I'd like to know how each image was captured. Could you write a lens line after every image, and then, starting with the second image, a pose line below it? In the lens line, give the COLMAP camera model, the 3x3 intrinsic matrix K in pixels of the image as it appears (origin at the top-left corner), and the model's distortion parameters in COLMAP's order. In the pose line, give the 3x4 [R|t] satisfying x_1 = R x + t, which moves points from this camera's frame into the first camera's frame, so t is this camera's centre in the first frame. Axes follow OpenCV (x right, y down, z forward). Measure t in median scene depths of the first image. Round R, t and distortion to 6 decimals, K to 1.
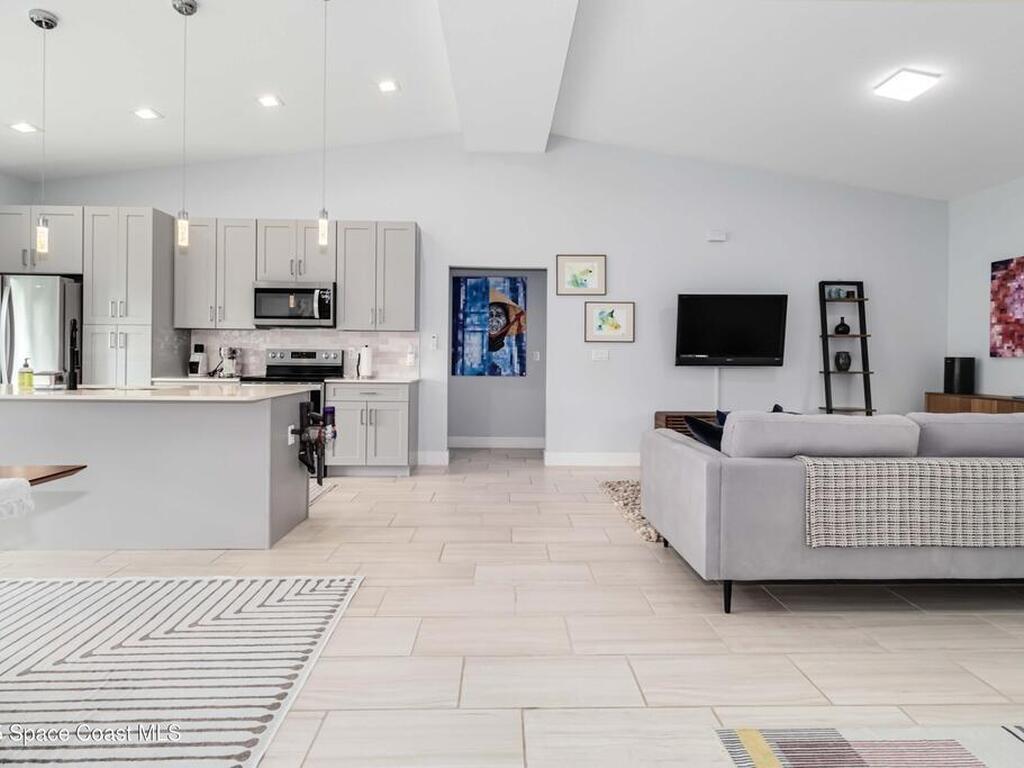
lens RADIAL K [[537.5, 0, 515.5], [0, 537.5, 359.1], [0, 0, 1]] dist [0.002176, 0.001007]
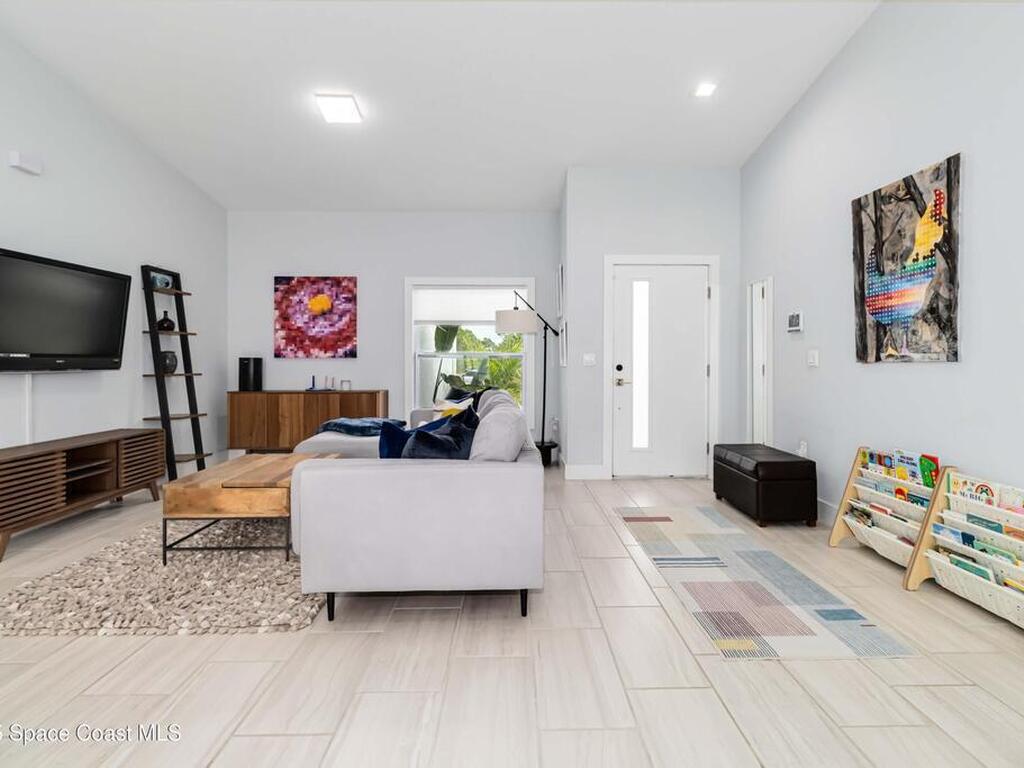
lens RADIAL K [[532.7, 0, 520.3], [0, 532.7, 369.4], [0, 0, 1]] dist [0.000789, 0.000350]
pose [[0.005716, -0.020782, 0.999768, -0.248498], [0.000905, 0.999784, 0.020777, -0.001637], [-0.999983, 0.000786, 0.005734, 0.428408]]
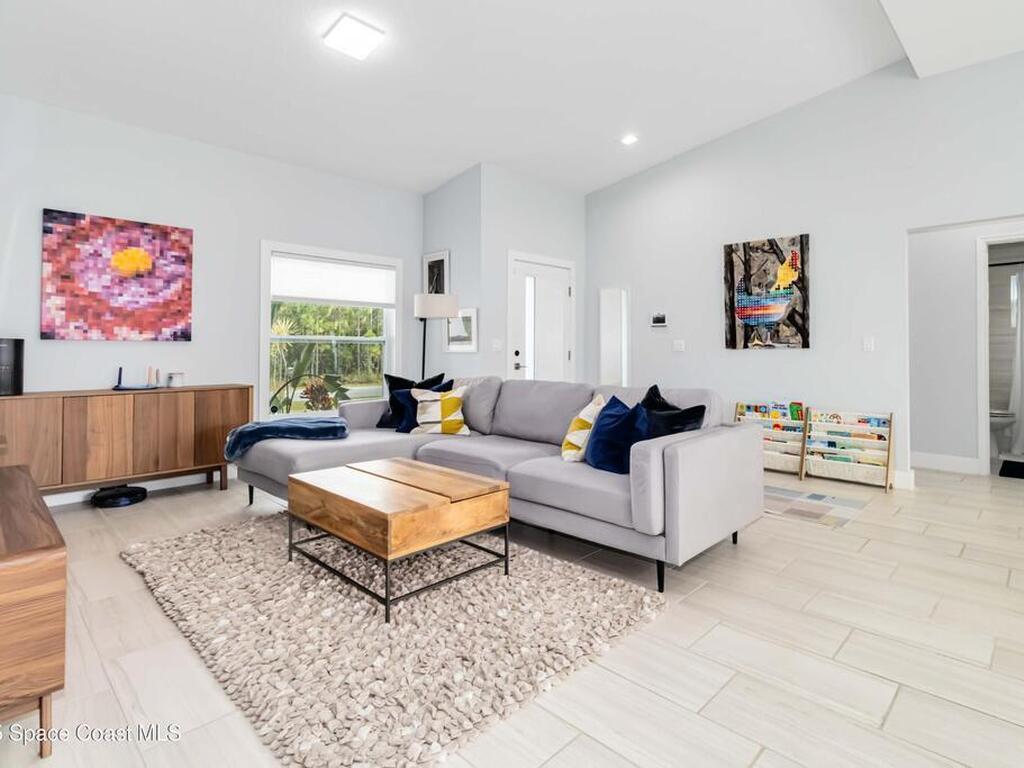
lens RADIAL K [[540.7, 0, 528.8], [0, 540.7, 341.8], [0, 0, 1]] dist [0.001582, 0.000401]
pose [[-0.697477, 0.000682, 0.716607, -0.082909], [-0.006800, 0.999948, -0.007570, 0.000703], [-0.716575, -0.010152, -0.697436, 0.961793]]
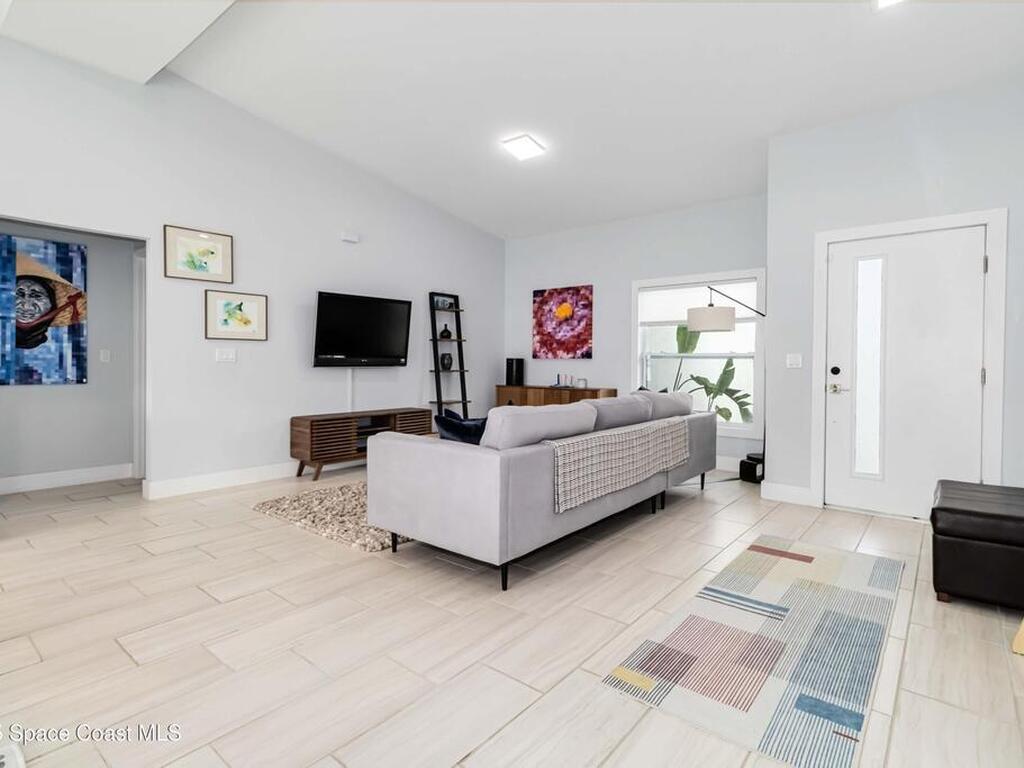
lens RADIAL K [[532.7, 0, 520.3], [0, 532.7, 369.4], [0, 0, 1]] dist [0.000789, 0.000350]
pose [[0.651173, -0.014065, 0.758799, -0.174827], [-0.000155, 0.999826, 0.018665, -0.000798], [-0.758930, -0.012272, 0.651057, 0.115274]]
